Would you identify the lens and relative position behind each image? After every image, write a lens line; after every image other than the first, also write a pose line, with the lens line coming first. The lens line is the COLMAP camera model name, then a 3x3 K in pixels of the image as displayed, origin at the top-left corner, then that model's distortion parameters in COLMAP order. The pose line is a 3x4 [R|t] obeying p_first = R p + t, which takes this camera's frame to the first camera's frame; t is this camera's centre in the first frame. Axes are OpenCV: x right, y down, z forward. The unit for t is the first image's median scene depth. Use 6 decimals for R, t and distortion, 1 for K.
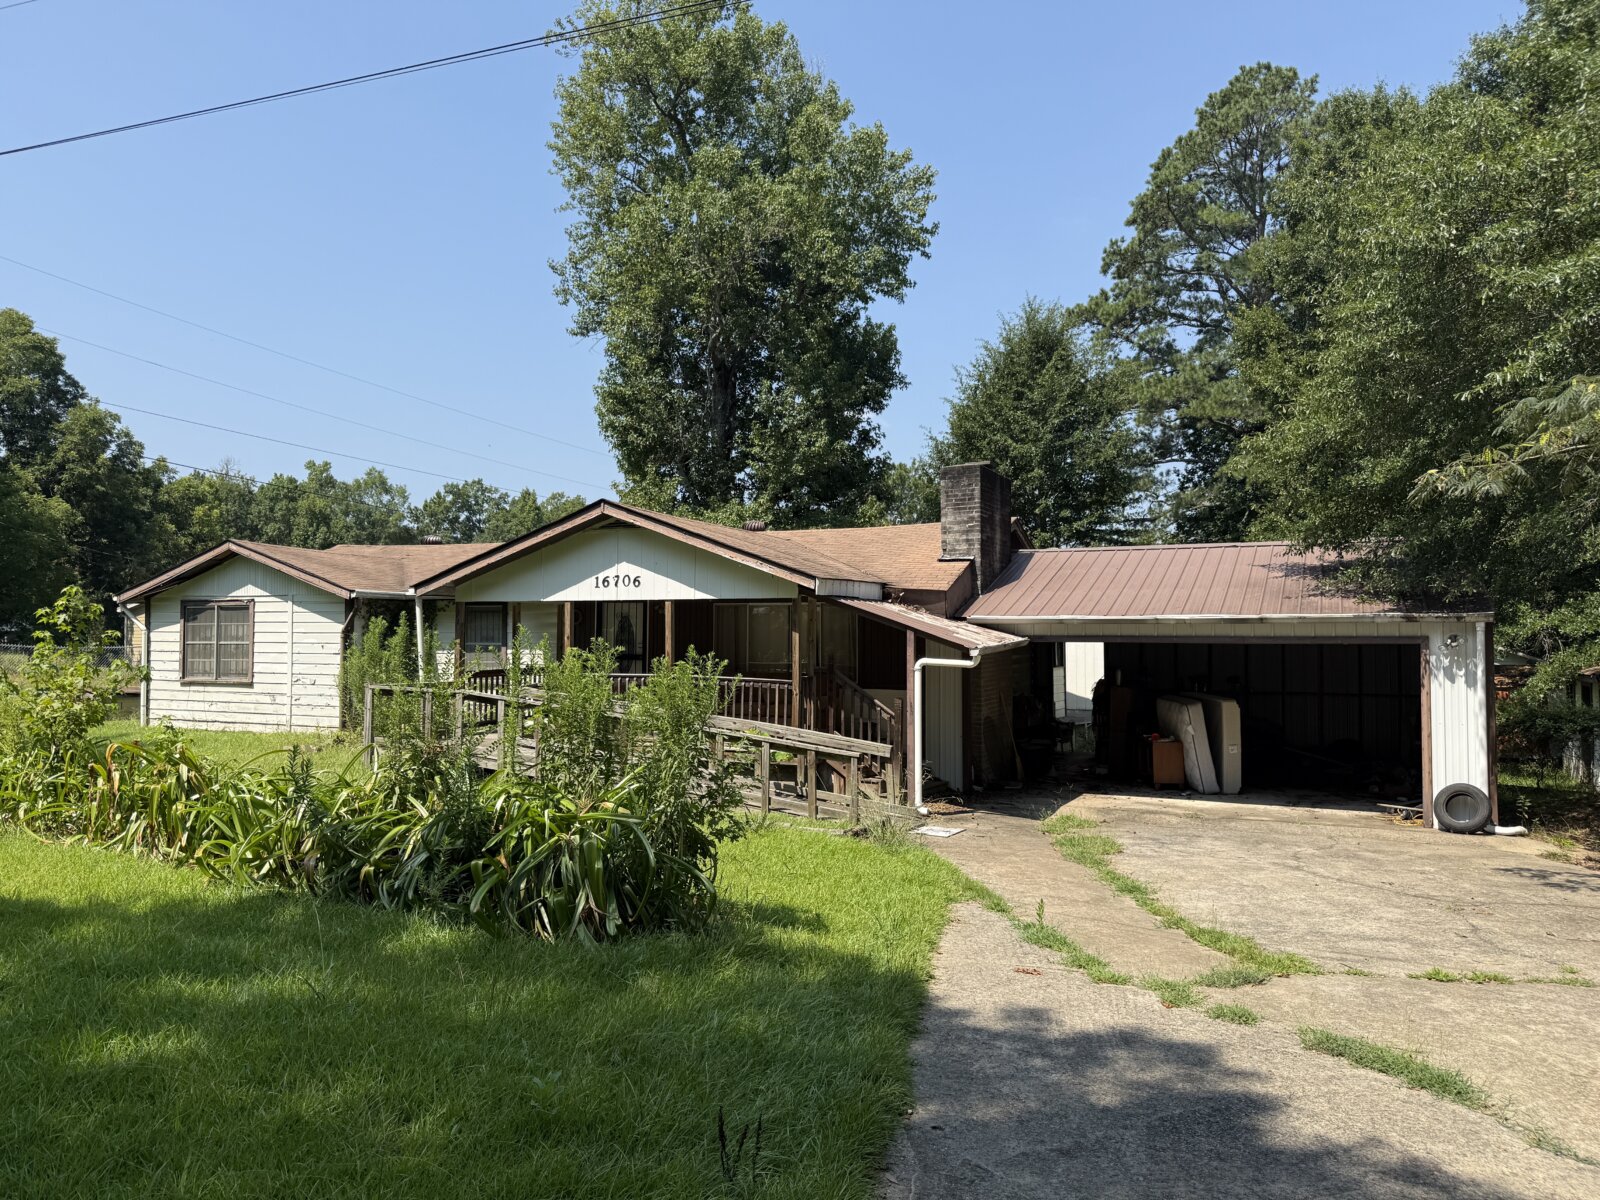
lens RADIAL K [[1124.2, 0, 820.2], [0, 1124.2, 595.8], [0, 0, 1]] dist [0.008990, 0.000454]
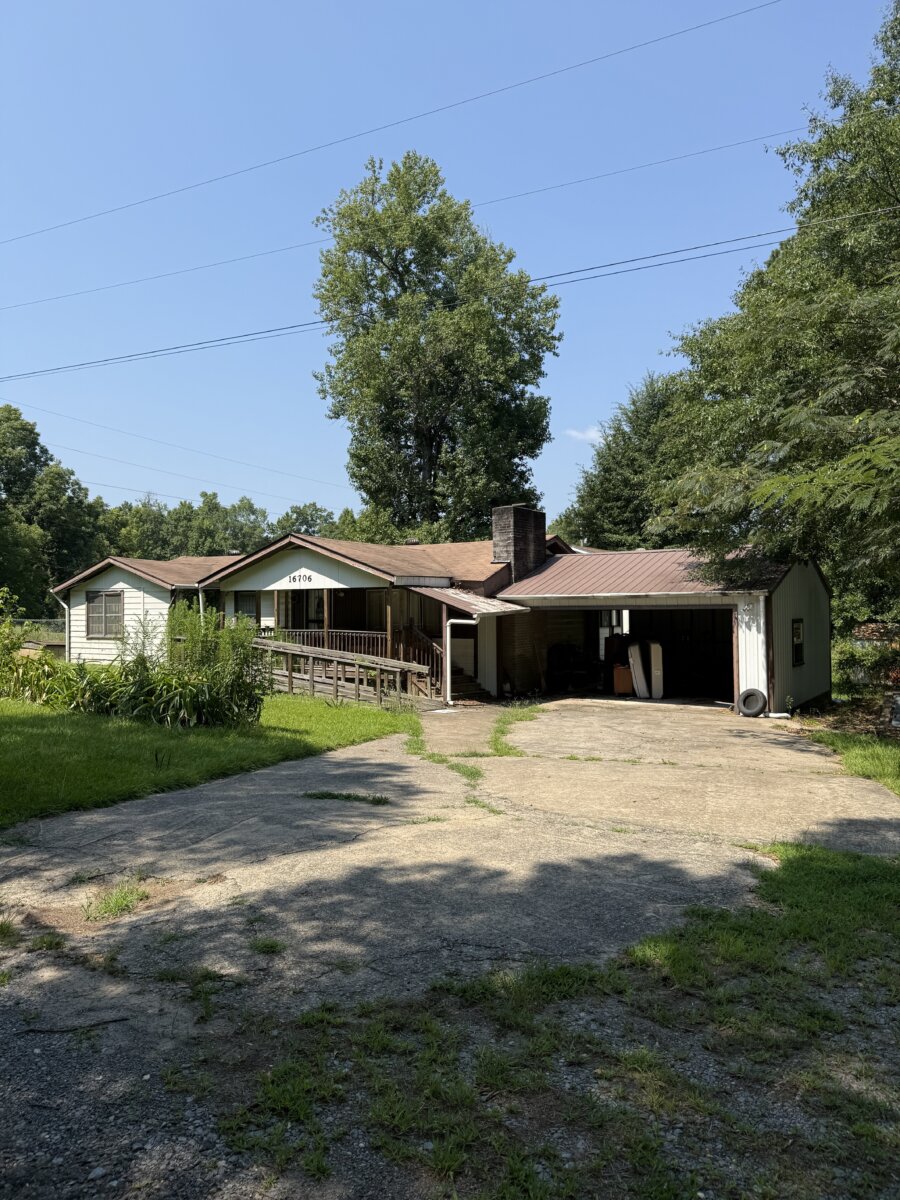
lens RADIAL K [[838.5, 0, 450.6], [0, 838.5, 589.4], [0, 0, 1]] dist [0.055834, -0.041566]
pose [[0.988556, -0.013142, -0.150283, 0.153625], [0.014751, 0.999845, 0.009598, -0.002726], [0.150133, -0.011705, 0.988597, -0.174633]]
